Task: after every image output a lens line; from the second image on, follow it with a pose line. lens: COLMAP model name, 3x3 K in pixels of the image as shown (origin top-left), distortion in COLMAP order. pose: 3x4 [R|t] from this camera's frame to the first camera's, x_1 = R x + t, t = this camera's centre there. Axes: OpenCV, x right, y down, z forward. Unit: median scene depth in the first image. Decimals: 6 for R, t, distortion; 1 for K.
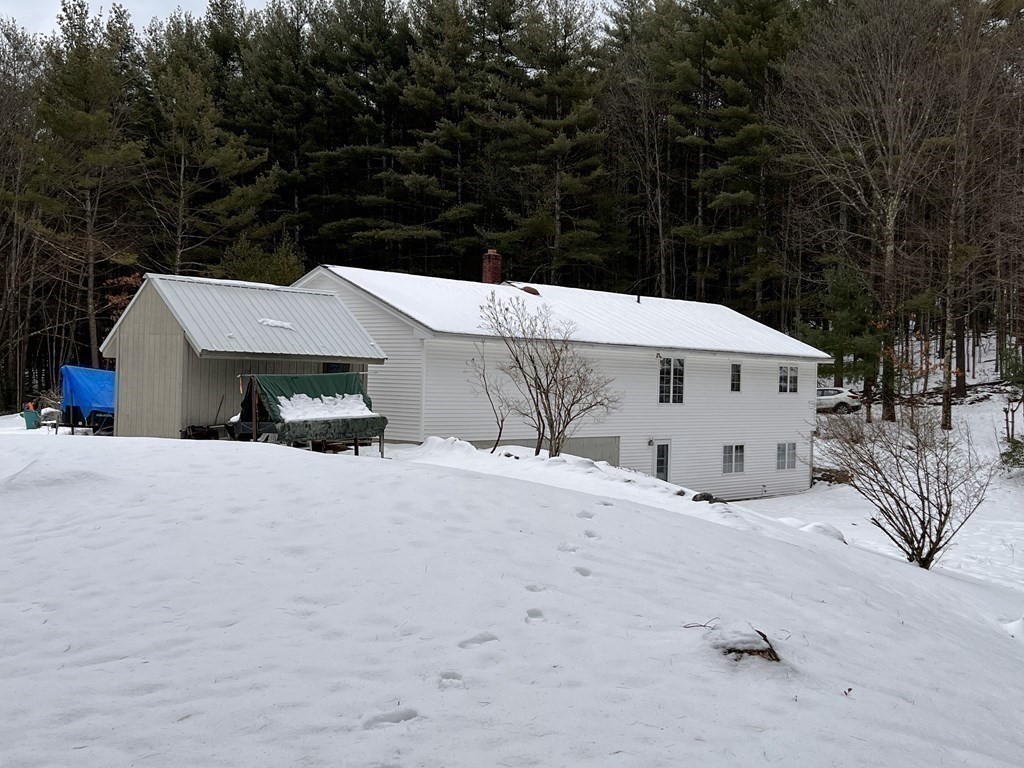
lens RADIAL K [[1190.2, 0, 512.0], [0, 1190.2, 384.0], [0, 0, 1]] dist [0.003142, 0.002947]
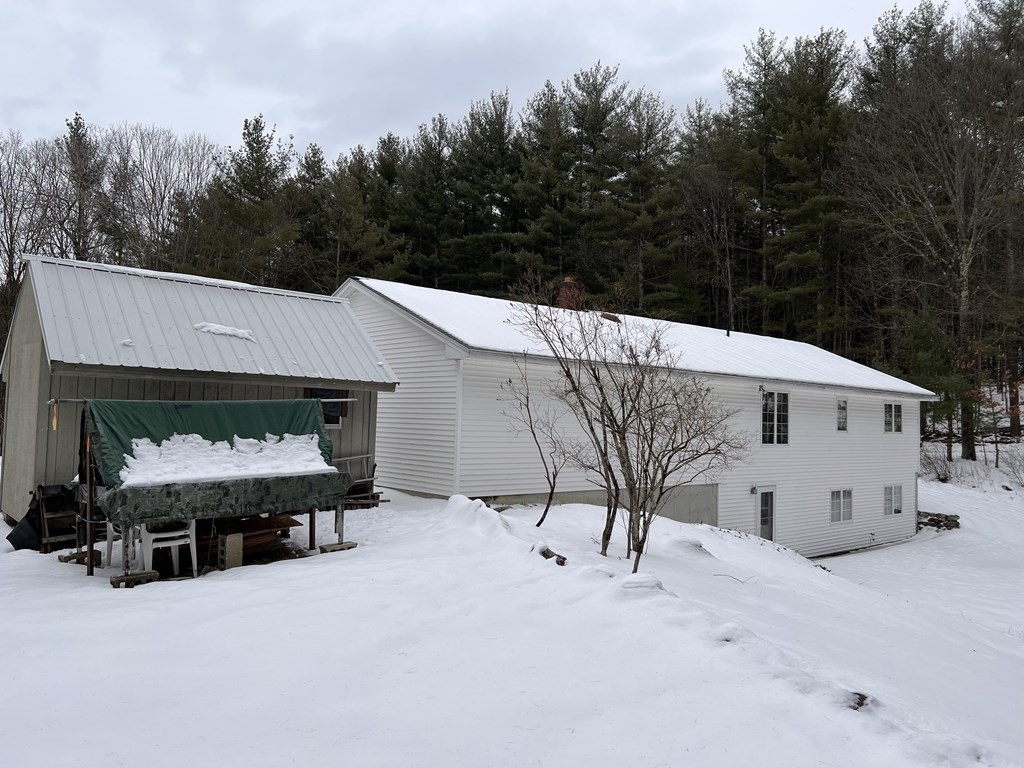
lens RADIAL K [[776.2, 0, 512.0], [0, 776.2, 384.0], [0, 0, 1]] dist [0.077090, -0.071838]
pose [[0.991910, -0.005312, -0.126829, 0.014695], [-0.001239, 0.998671, -0.051517, 0.002053], [0.126935, 0.051257, 0.990586, 0.374328]]
